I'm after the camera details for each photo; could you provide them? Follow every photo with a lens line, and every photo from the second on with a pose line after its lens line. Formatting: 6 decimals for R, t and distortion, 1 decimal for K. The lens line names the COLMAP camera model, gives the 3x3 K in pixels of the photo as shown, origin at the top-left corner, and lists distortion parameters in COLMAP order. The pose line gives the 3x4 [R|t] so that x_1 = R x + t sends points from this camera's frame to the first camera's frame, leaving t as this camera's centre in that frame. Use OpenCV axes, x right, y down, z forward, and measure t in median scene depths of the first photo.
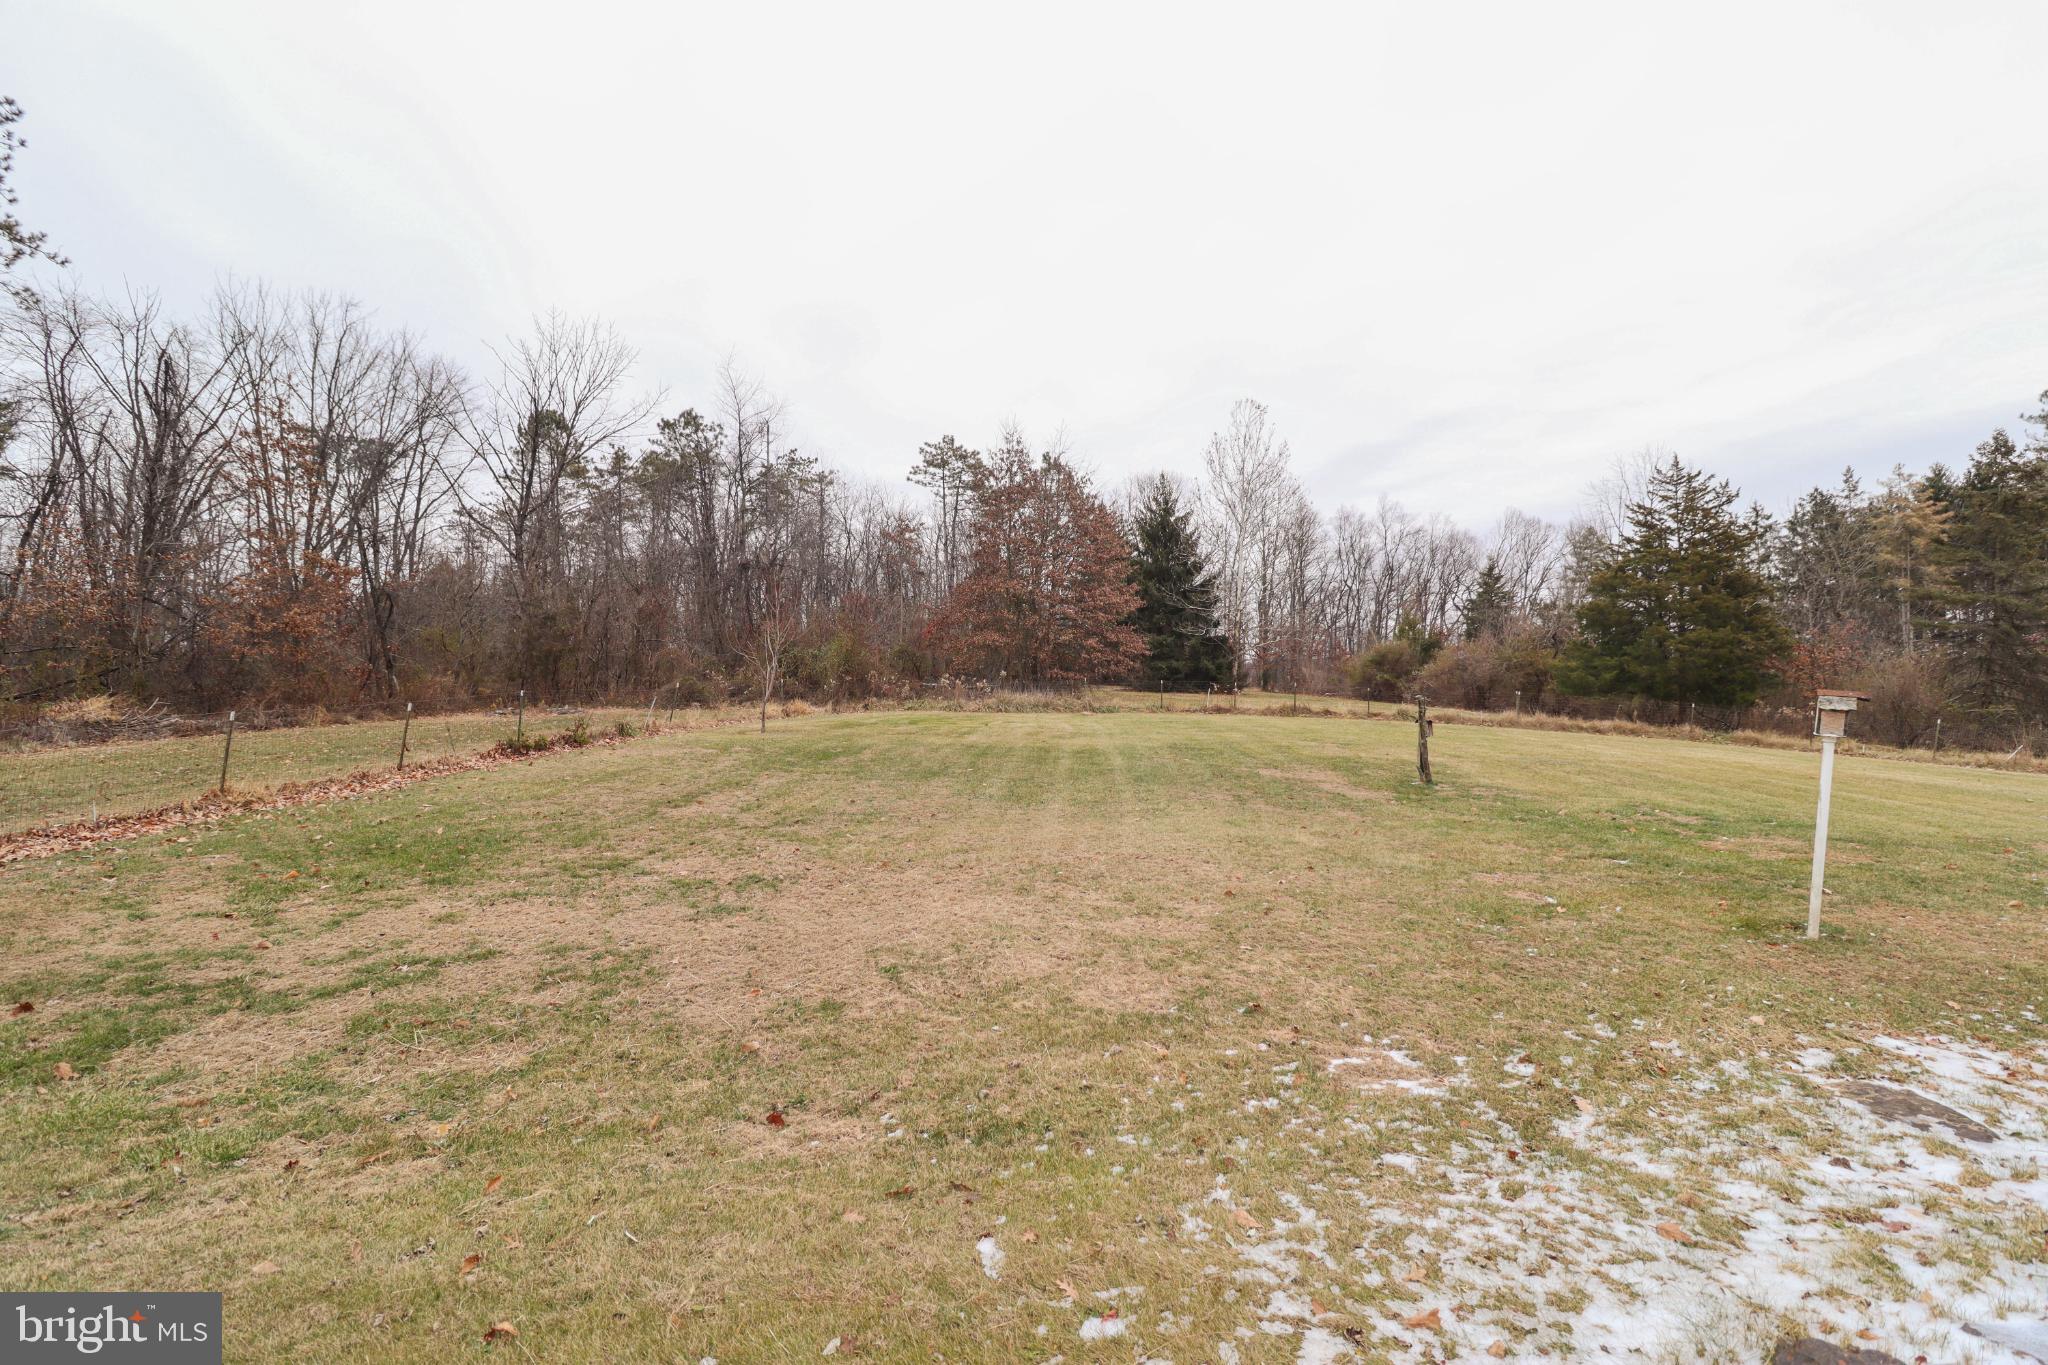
lens RADIAL K [[947.1, 0, 1043.4], [0, 947.1, 673.8], [0, 0, 1]] dist [0.002699, -0.016091]
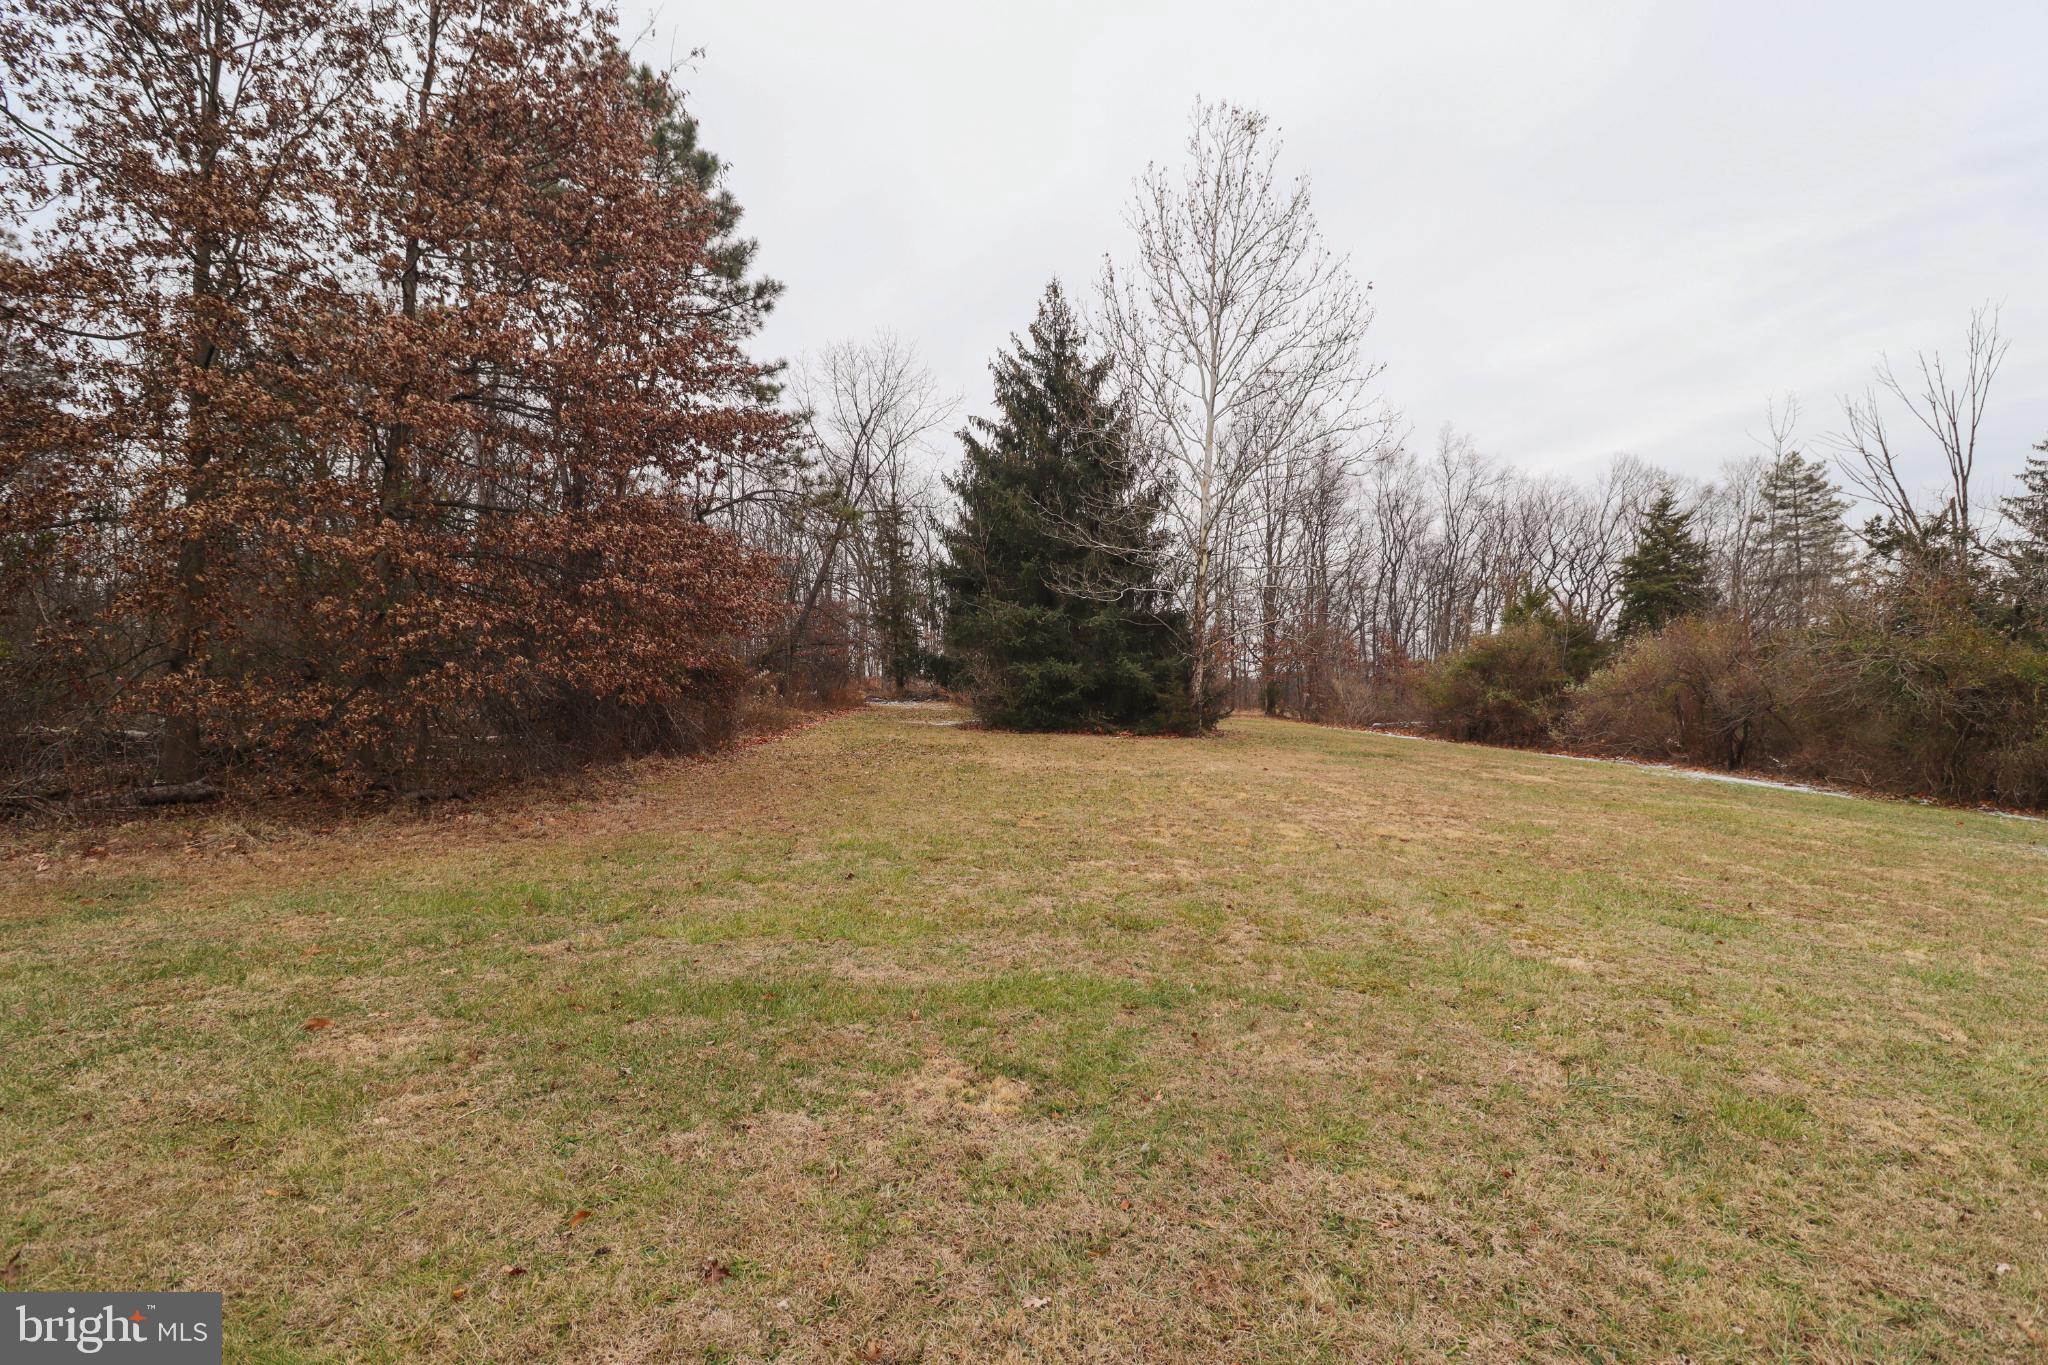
lens RADIAL K [[947.1, 0, 1043.4], [0, 947.1, 673.8], [0, 0, 1]] dist [0.002699, -0.016091]
pose [[0.999943, 0.000077, -0.010665, 0.120918], [-0.000252, 0.999866, -0.016380, -0.000680], [0.010662, 0.016382, 0.999809, 0.492480]]
